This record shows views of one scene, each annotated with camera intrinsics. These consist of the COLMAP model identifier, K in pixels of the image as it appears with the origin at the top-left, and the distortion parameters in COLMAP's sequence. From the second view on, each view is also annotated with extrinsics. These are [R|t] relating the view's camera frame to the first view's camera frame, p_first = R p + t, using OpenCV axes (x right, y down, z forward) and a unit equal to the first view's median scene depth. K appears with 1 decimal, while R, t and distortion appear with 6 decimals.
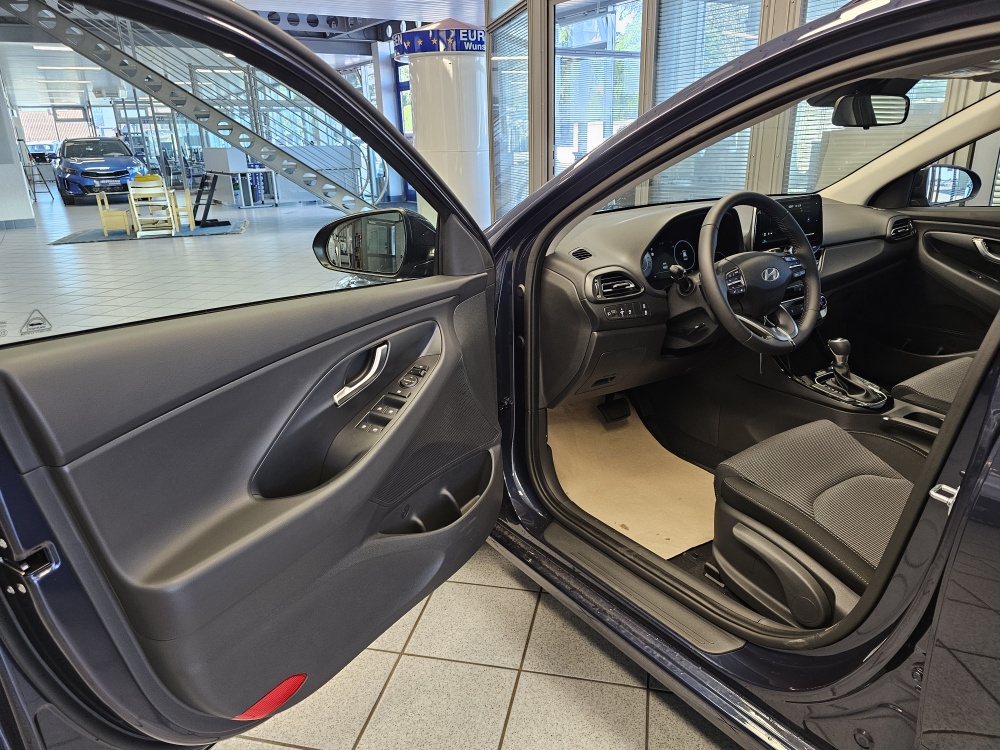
lens RADIAL K [[683.9, 0, 493.9], [0, 683.9, 373.9], [0, 0, 1]] dist [0.019704, -0.033173]
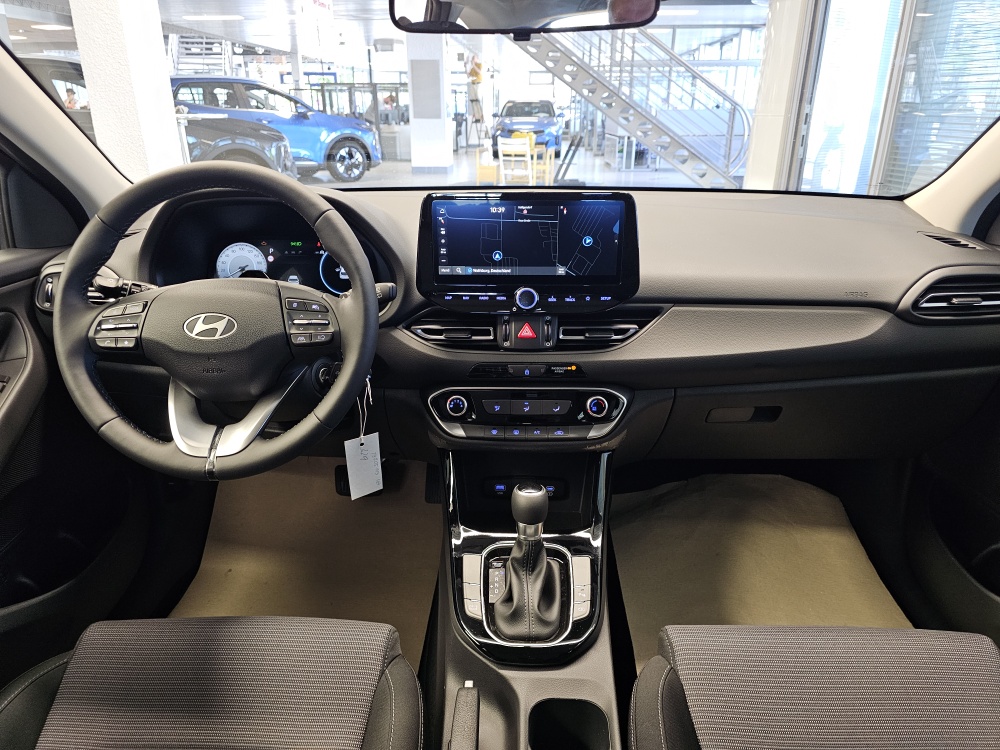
lens RADIAL K [[674.2, 0, 495.9], [0, 674.2, 374.7], [0, 0, 1]] dist [0.034574, -0.004050]
pose [[0.805423, 0.240370, -0.541772, 0.805871], [-0.215008, 0.970300, 0.110855, -0.197642], [0.552327, 0.027200, 0.833183, 0.643649]]
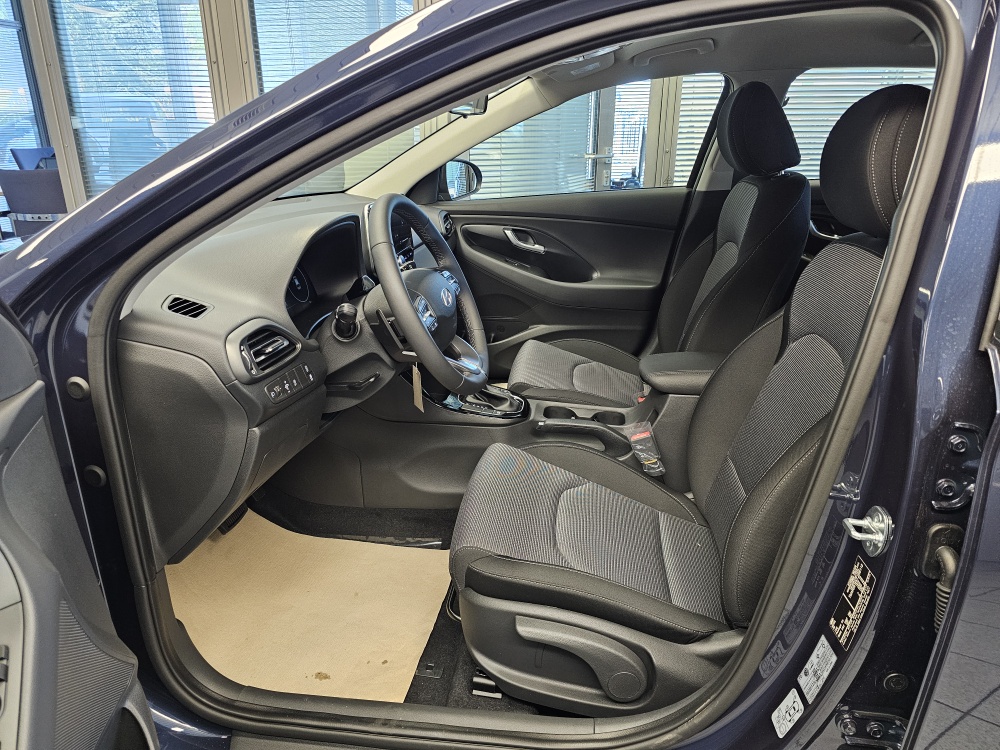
lens RADIAL K [[675.8, 0, 505.3], [0, 675.8, 365.3], [0, 0, 1]] dist [0.050061, -0.033593]
pose [[0.664474, -0.219607, 0.714316, -0.123289], [0.222653, 0.970615, 0.091285, -0.115692], [-0.713372, 0.098388, 0.693844, 0.382602]]
